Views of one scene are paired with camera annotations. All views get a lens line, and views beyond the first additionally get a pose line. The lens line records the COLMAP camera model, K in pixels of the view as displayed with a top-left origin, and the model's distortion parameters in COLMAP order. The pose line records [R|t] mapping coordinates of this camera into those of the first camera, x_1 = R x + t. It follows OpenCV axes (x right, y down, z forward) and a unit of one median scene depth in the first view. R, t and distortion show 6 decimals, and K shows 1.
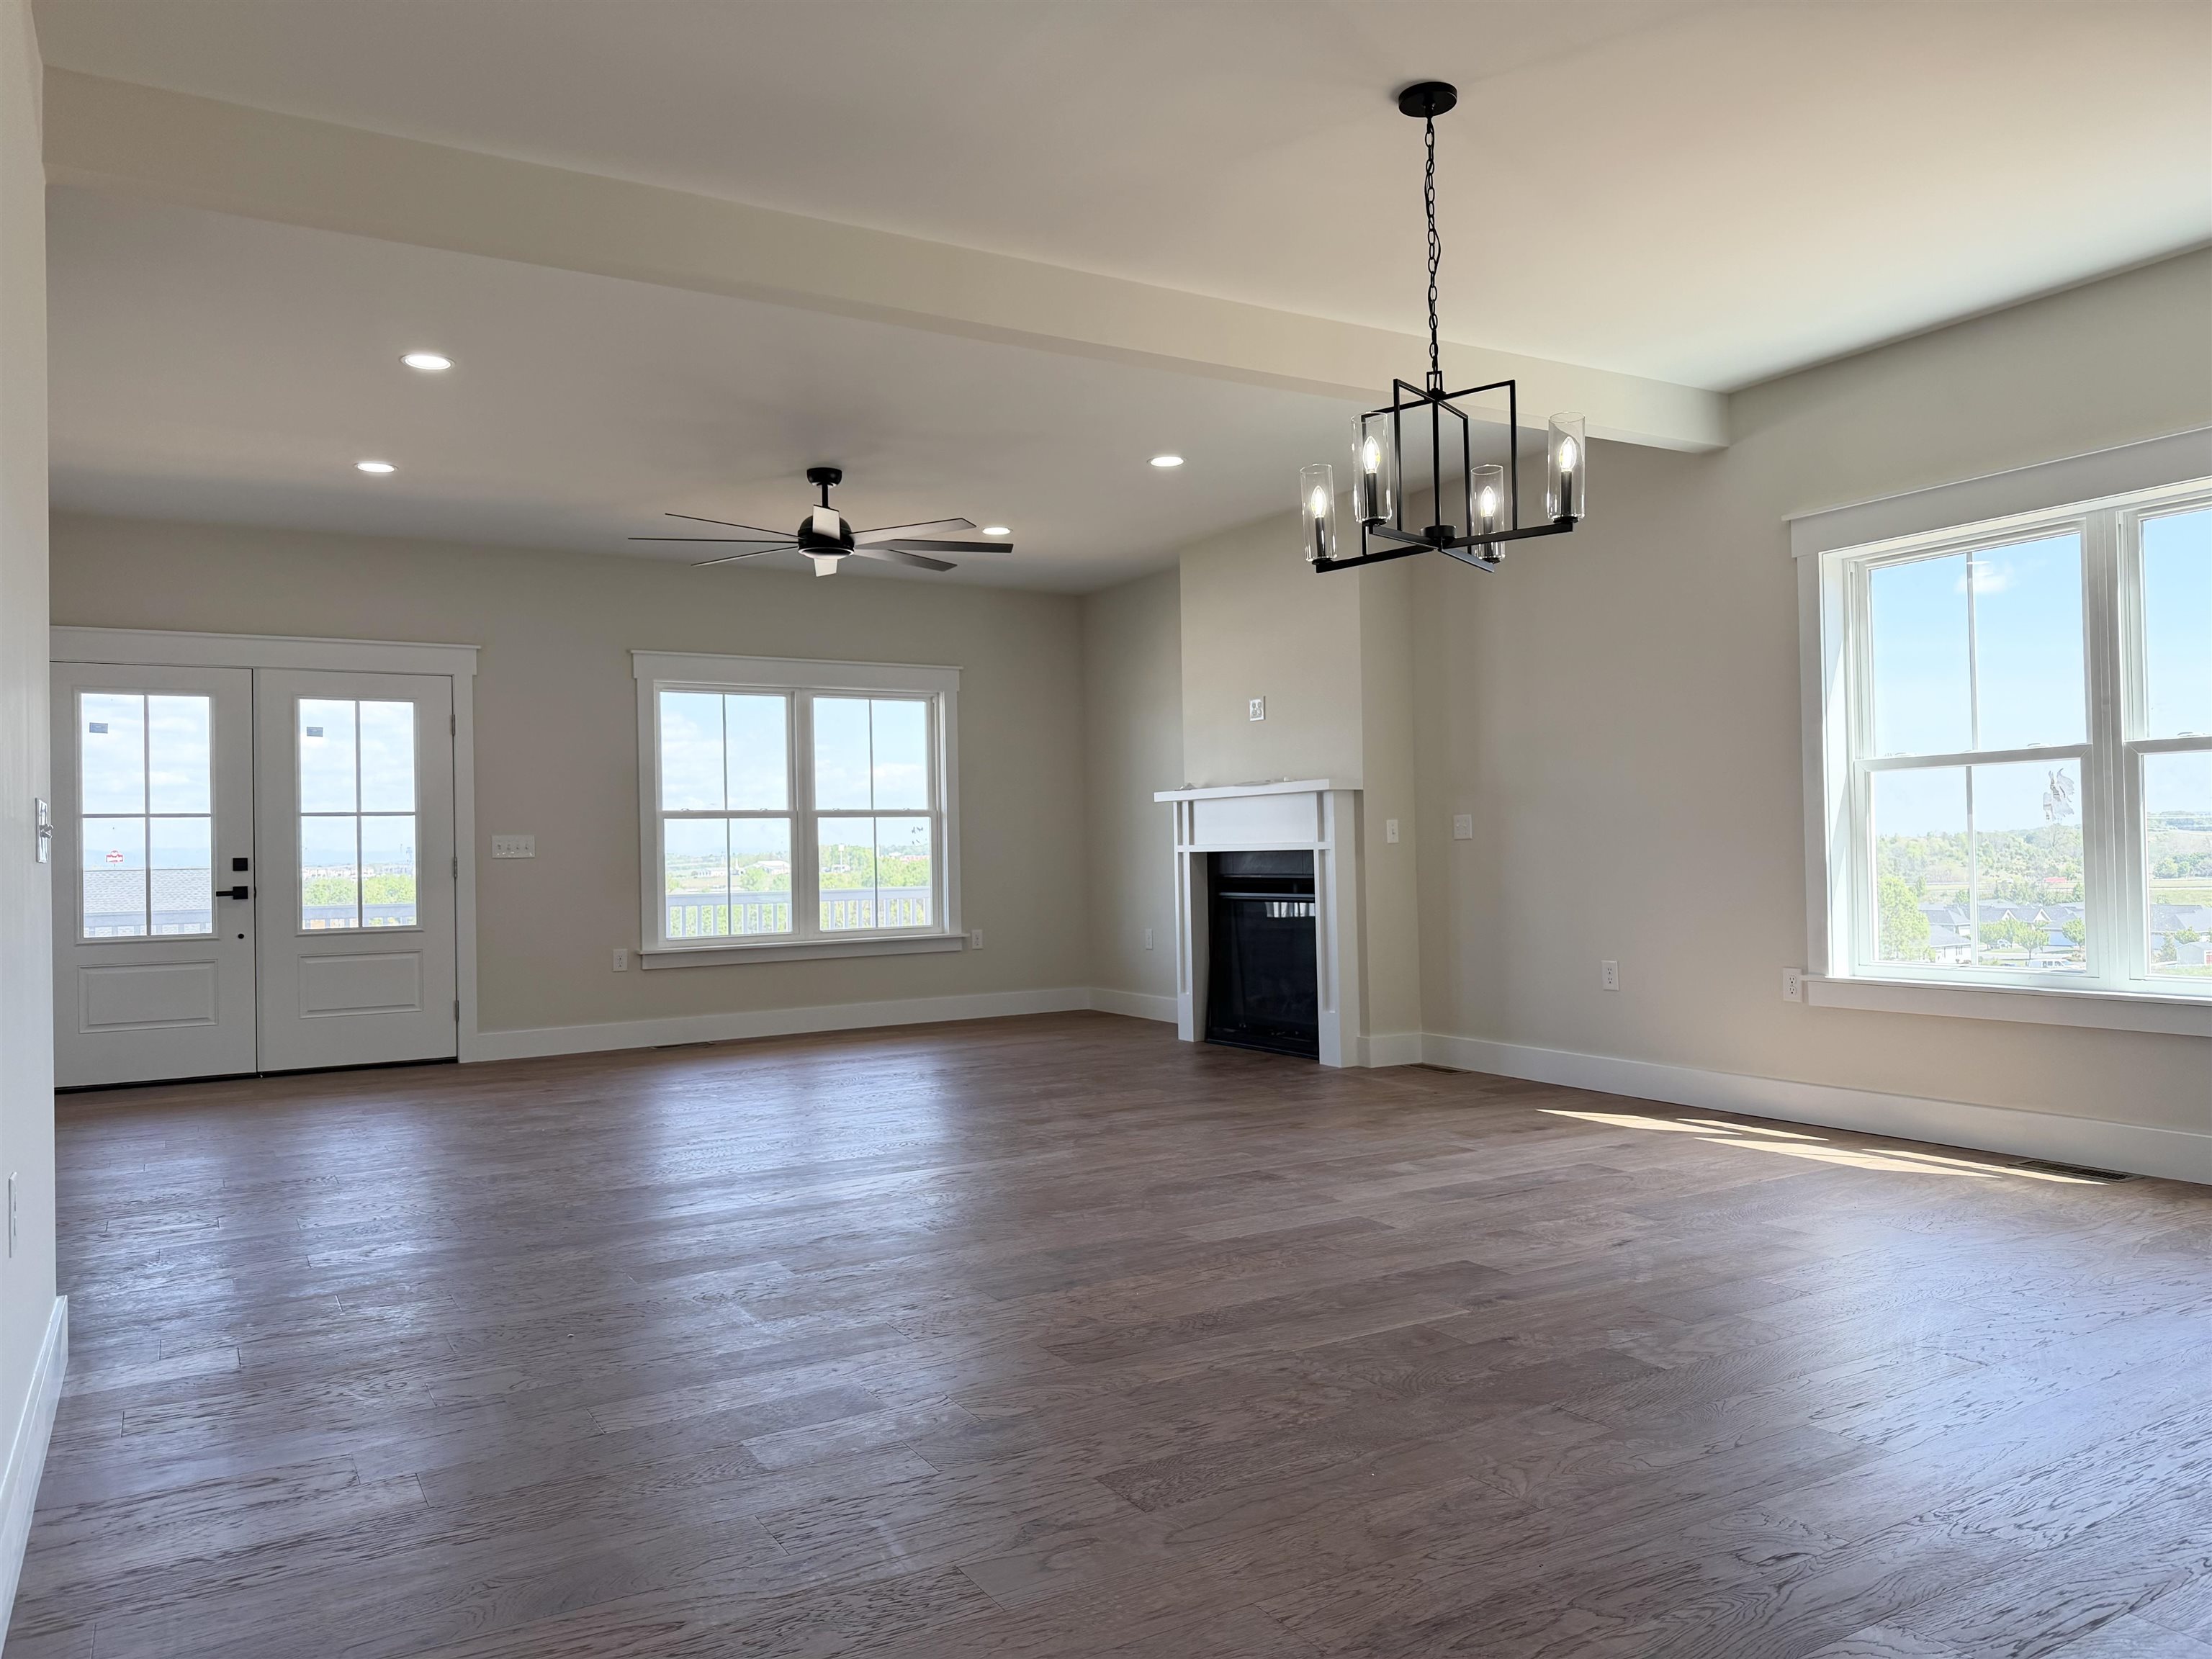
lens RADIAL K [[1553.0, 0, 1117.8], [0, 1553.0, 825.3], [0, 0, 1]] dist [0.077143, -0.120534]
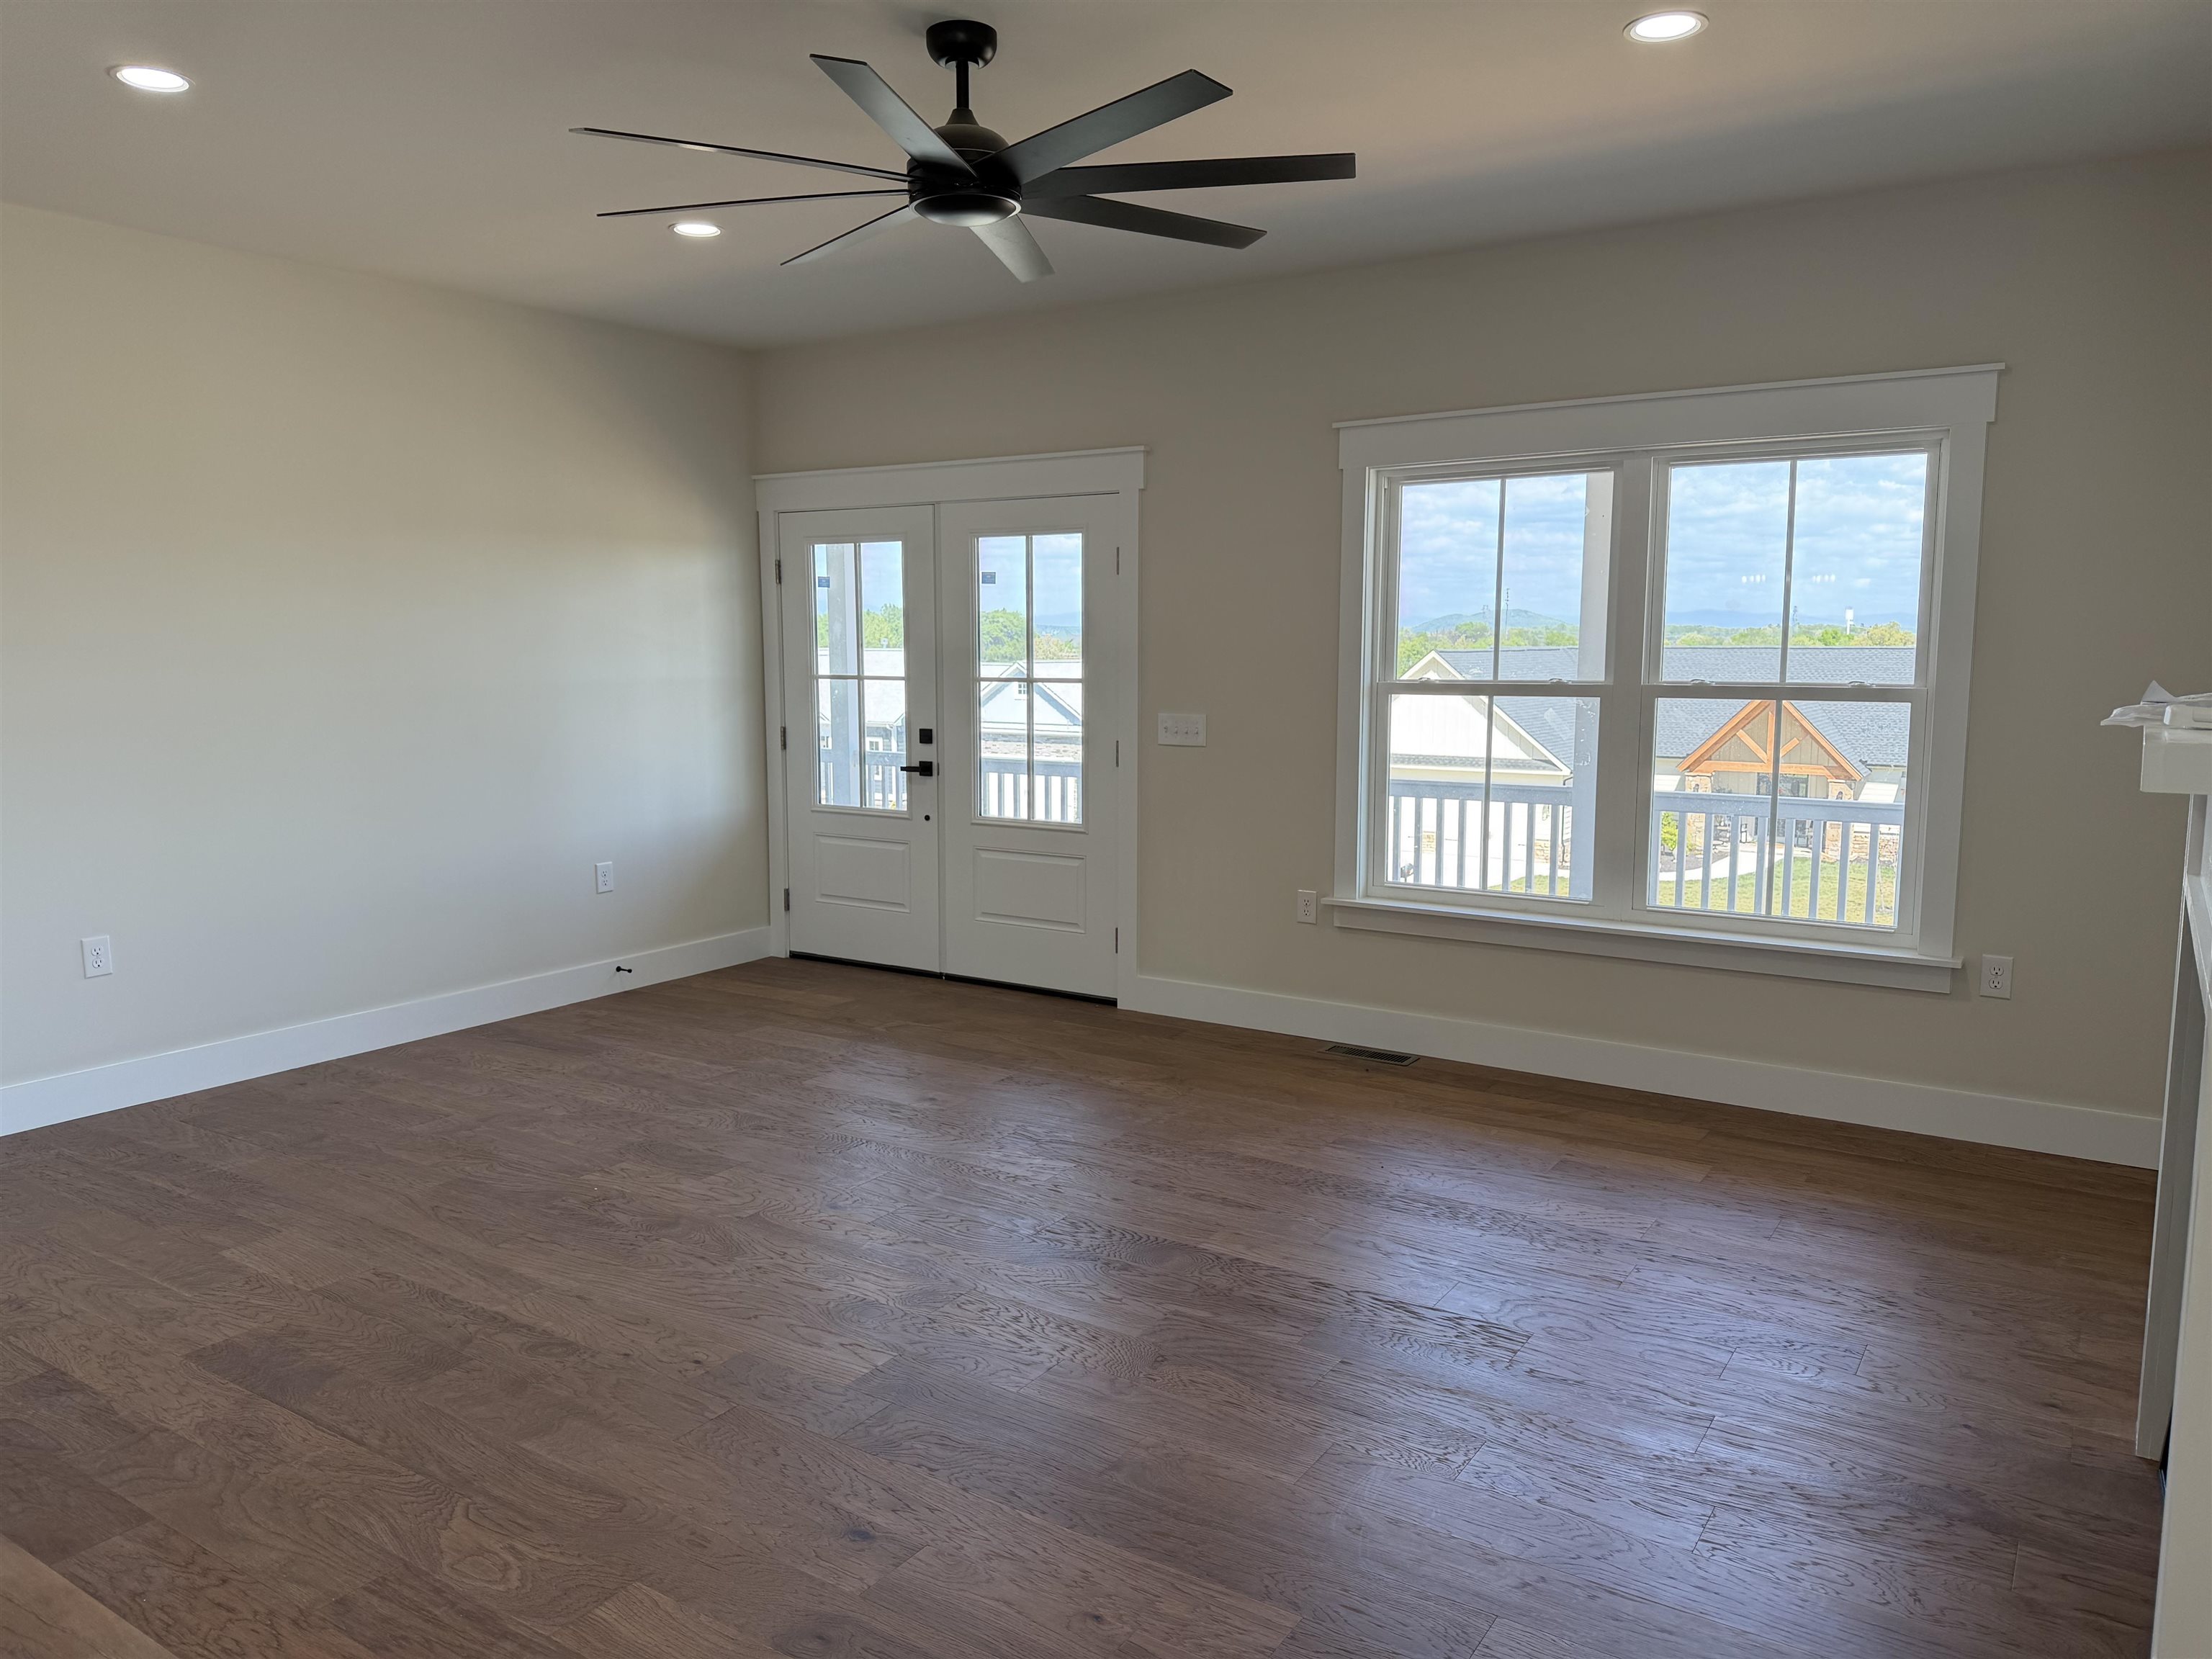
lens RADIAL K [[1543.7, 0, 1105.6], [0, 1543.7, 822.3], [0, 0, 1]] dist [0.030606, -0.037708]
pose [[0.423391, 0.122735, -0.897594, 0.253872], [0.005807, 0.990392, 0.138163, -0.044948], [0.905928, -0.063709, 0.418611, 0.725839]]
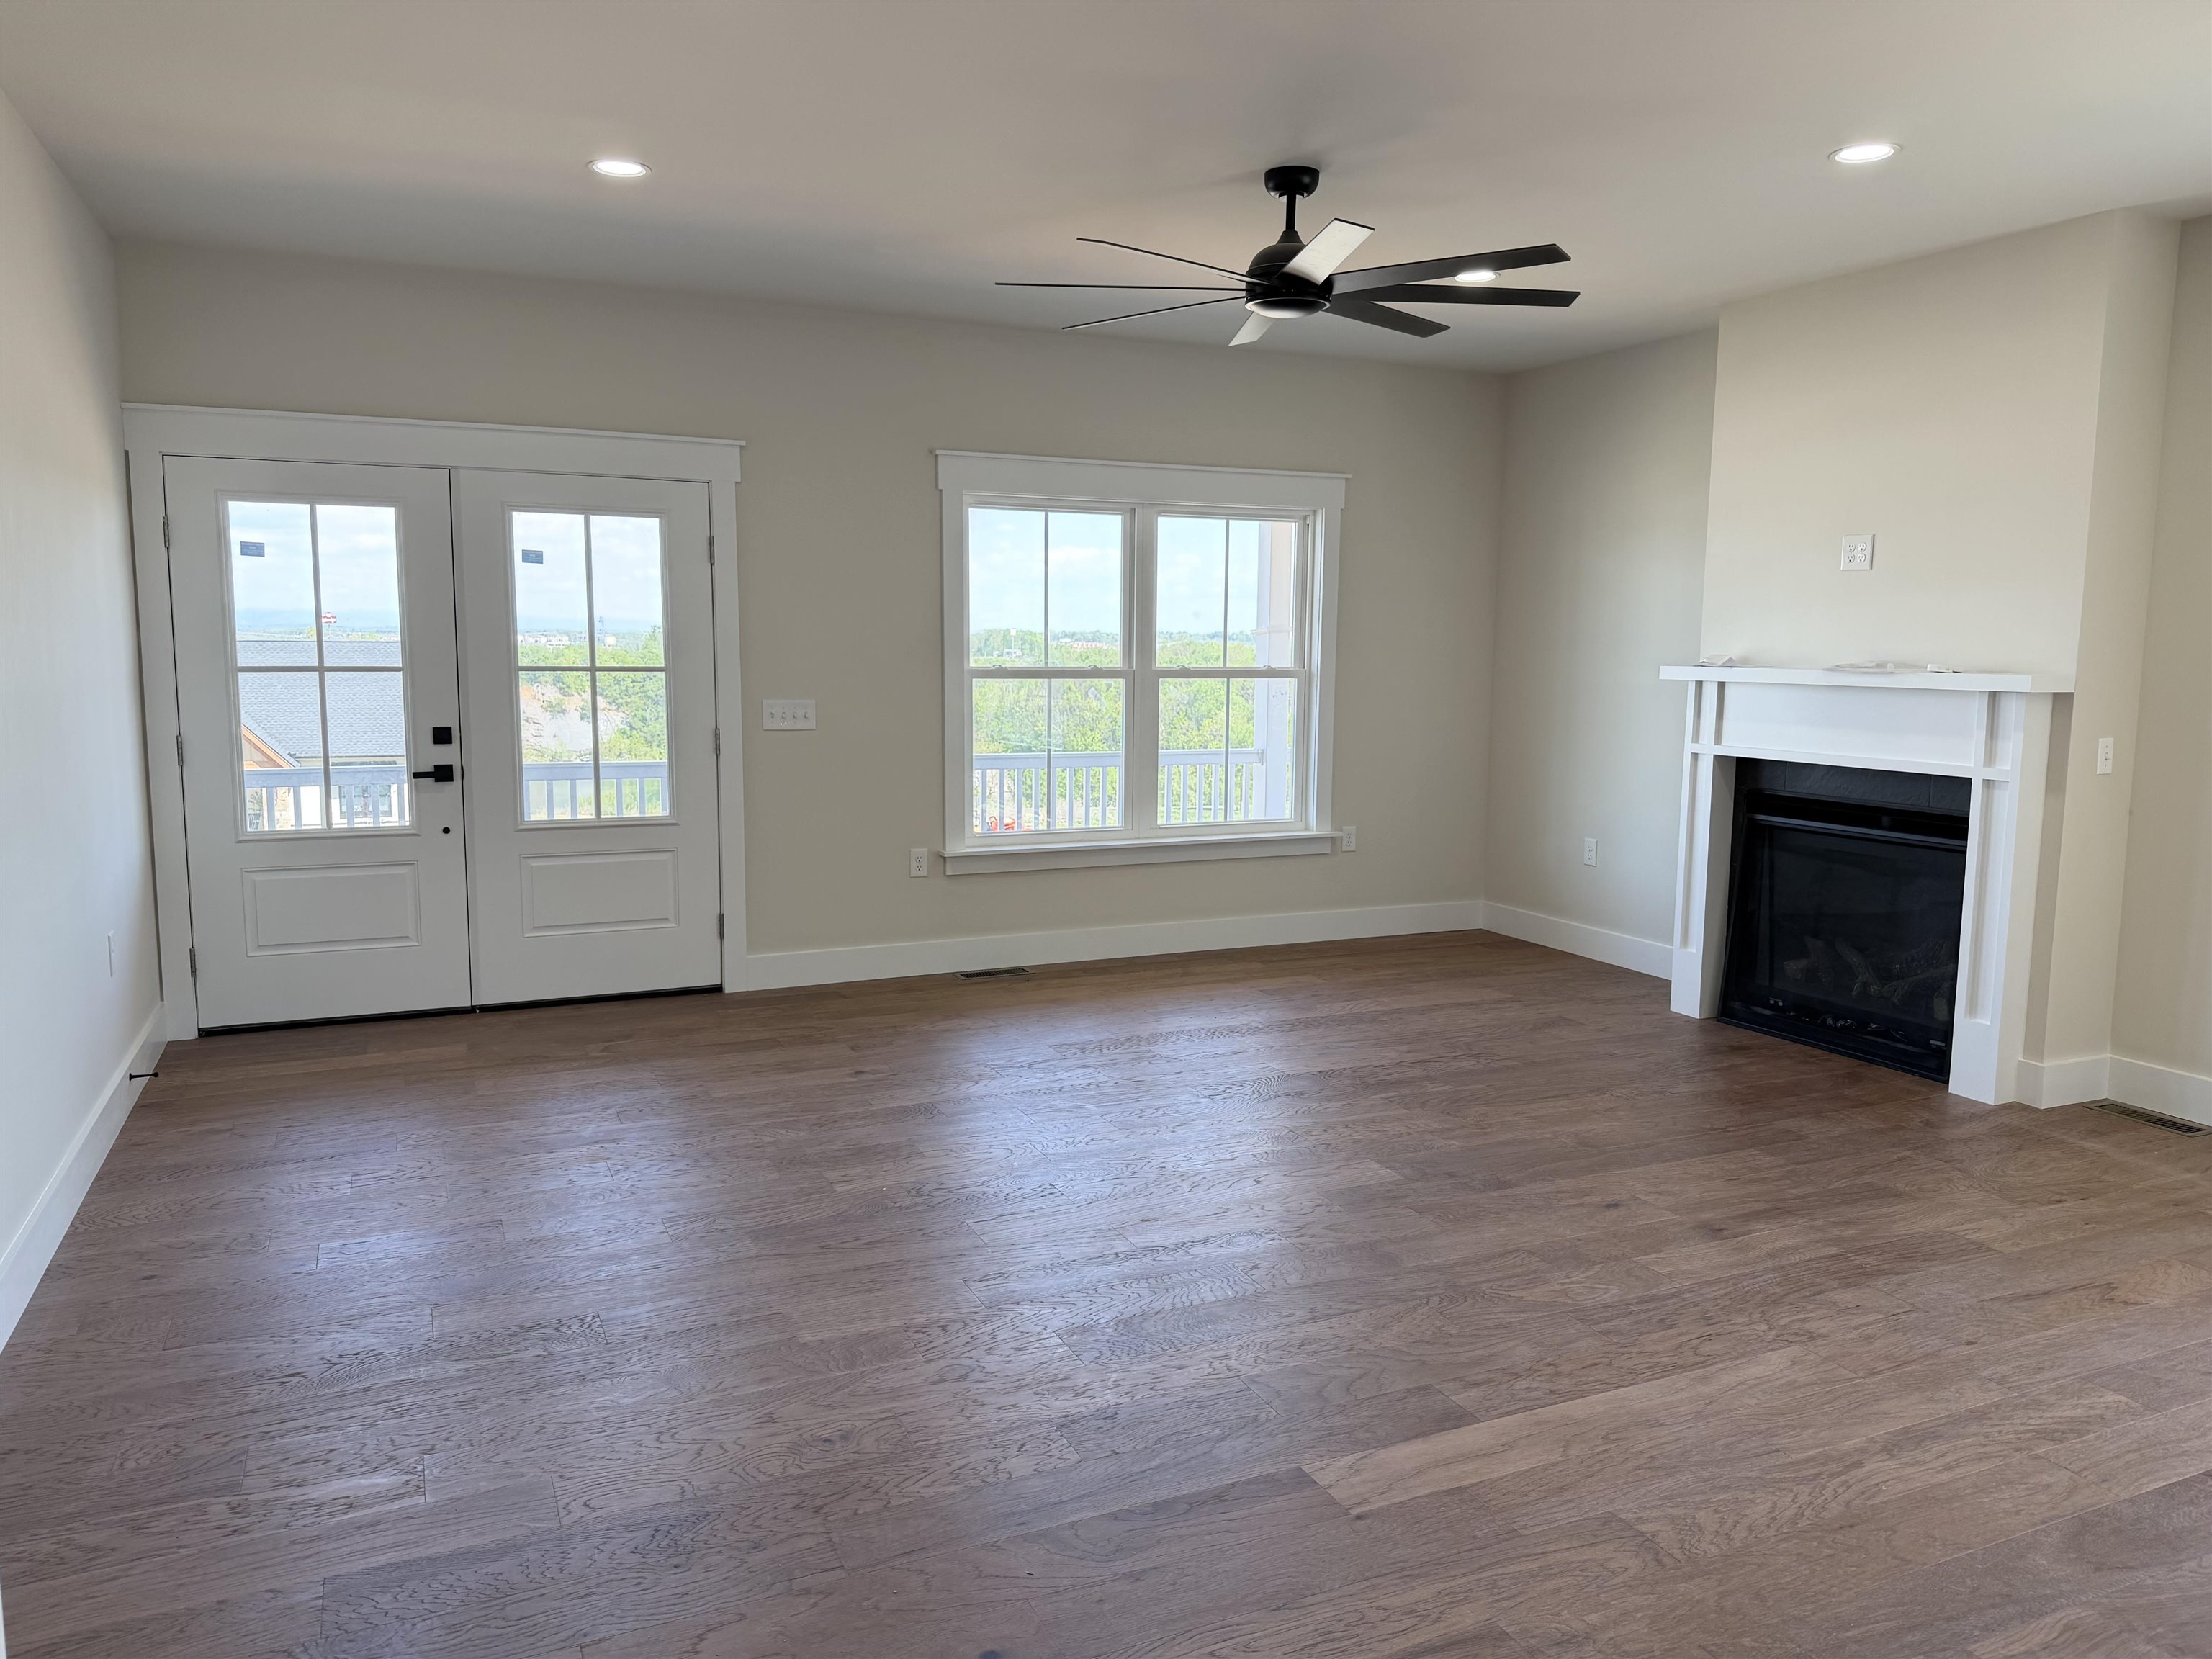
lens RADIAL K [[1546.3, 0, 1116.5], [0, 1546.3, 827.2], [0, 0, 1]] dist [0.159359, -0.280043]
pose [[0.993822, 0.042566, -0.102502, -0.159647], [-0.028320, 0.990217, 0.136634, -0.043261], [0.107315, -0.132887, 0.985304, 0.287439]]
